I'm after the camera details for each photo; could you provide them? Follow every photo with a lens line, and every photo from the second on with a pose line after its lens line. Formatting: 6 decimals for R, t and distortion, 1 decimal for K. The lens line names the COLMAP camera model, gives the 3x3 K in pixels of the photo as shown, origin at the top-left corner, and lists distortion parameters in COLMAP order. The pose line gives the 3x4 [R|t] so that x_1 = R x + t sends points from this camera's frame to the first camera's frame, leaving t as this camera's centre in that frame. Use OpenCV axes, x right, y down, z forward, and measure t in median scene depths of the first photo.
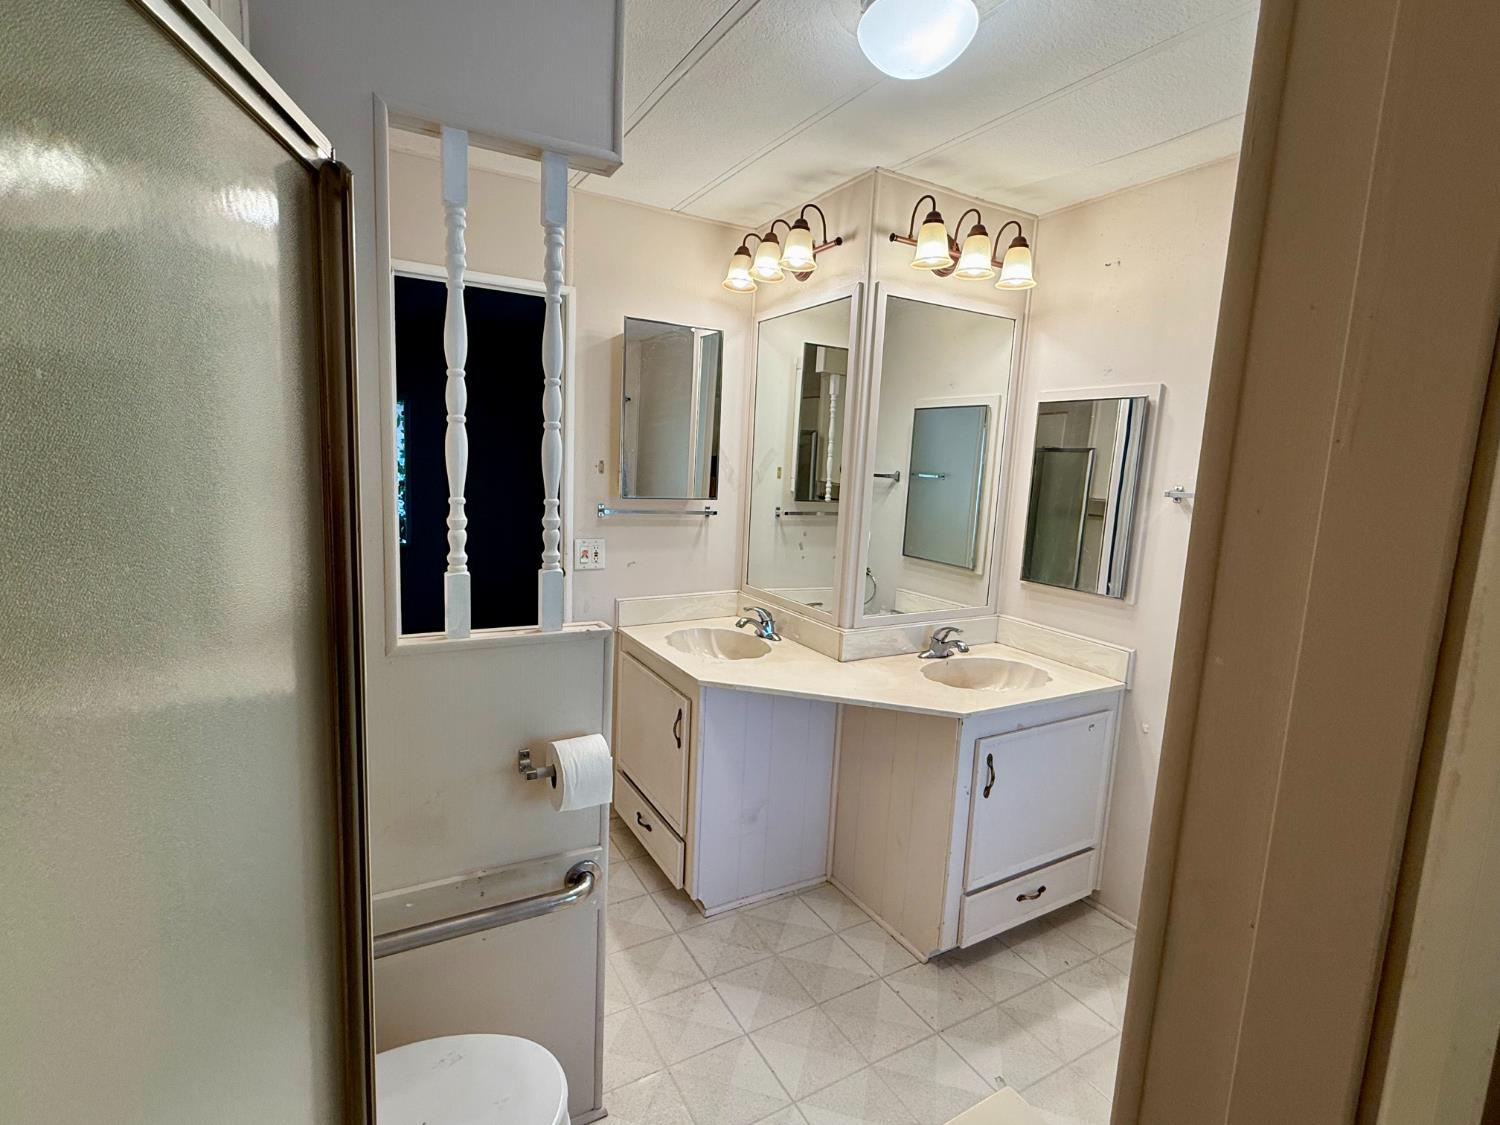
lens RADIAL K [[712.2, 0, 750.0], [0, 712.2, 562.5], [0, 0, 1]] dist [0.000549, 0.000153]
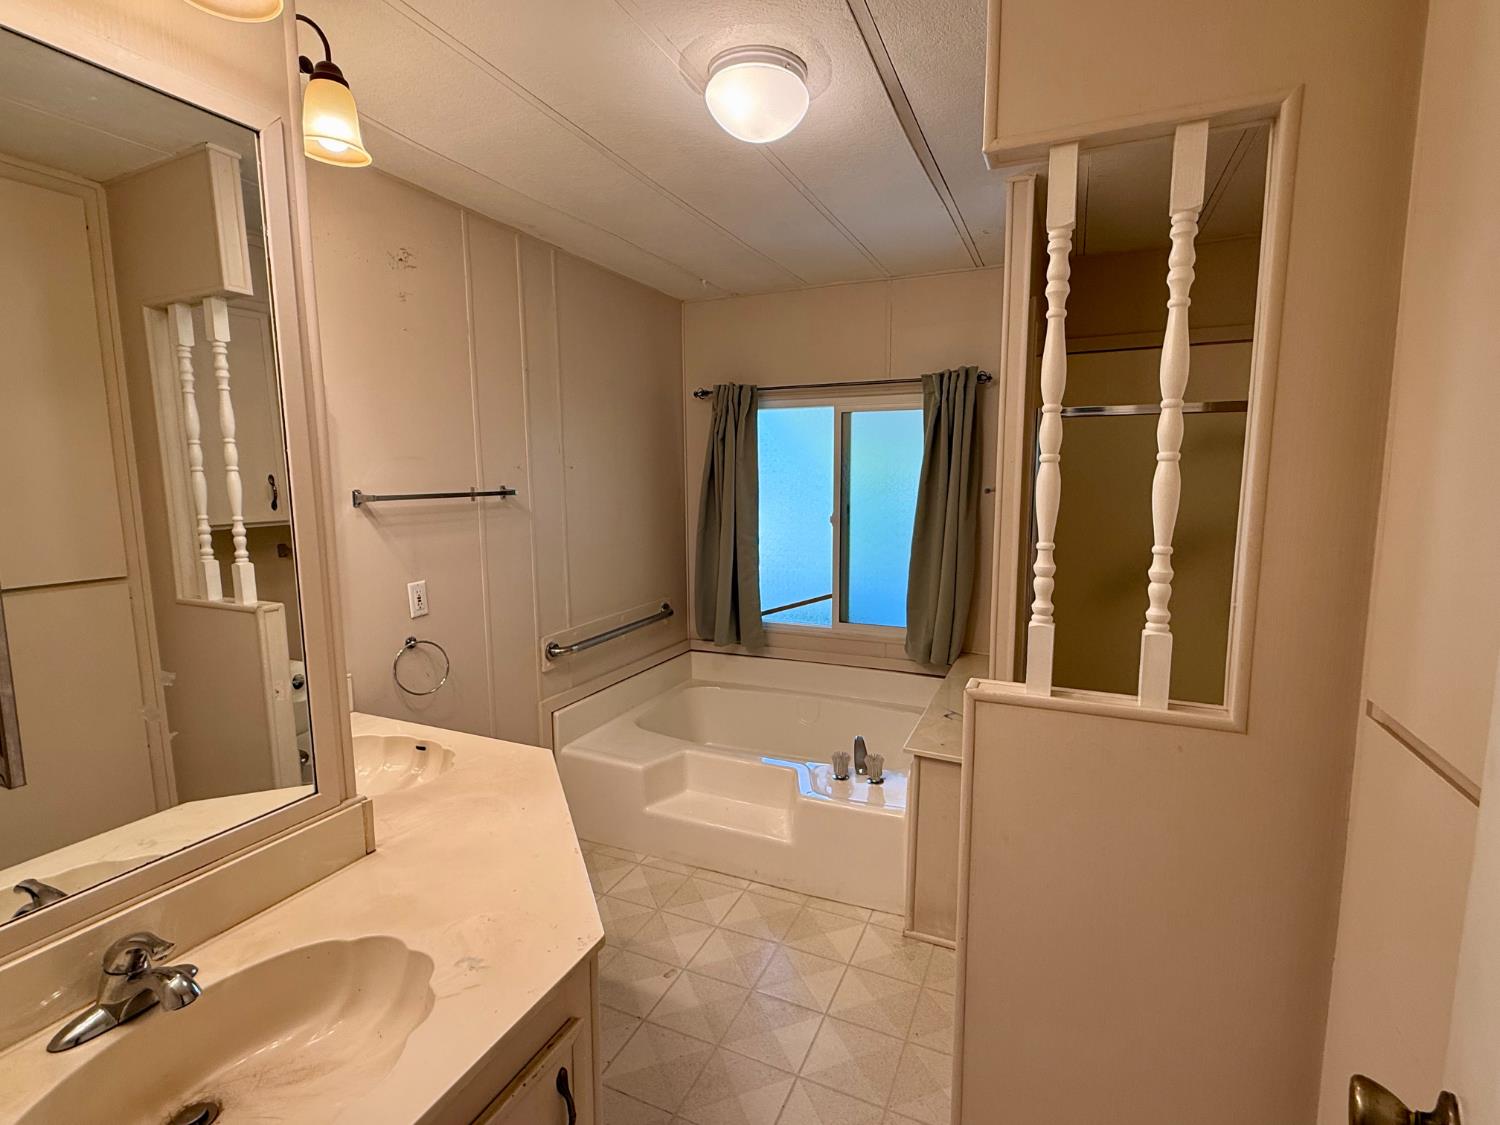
lens RADIAL K [[712.2, 0, 750.0], [0, 712.2, 562.5], [0, 0, 1]] dist [0.000549, 0.000153]
pose [[-0.587736, -0.144298, 0.796080, -0.506925], [0.088288, 0.966651, 0.240398, -0.203825], [-0.804221, 0.211575, -0.555396, 1.179301]]
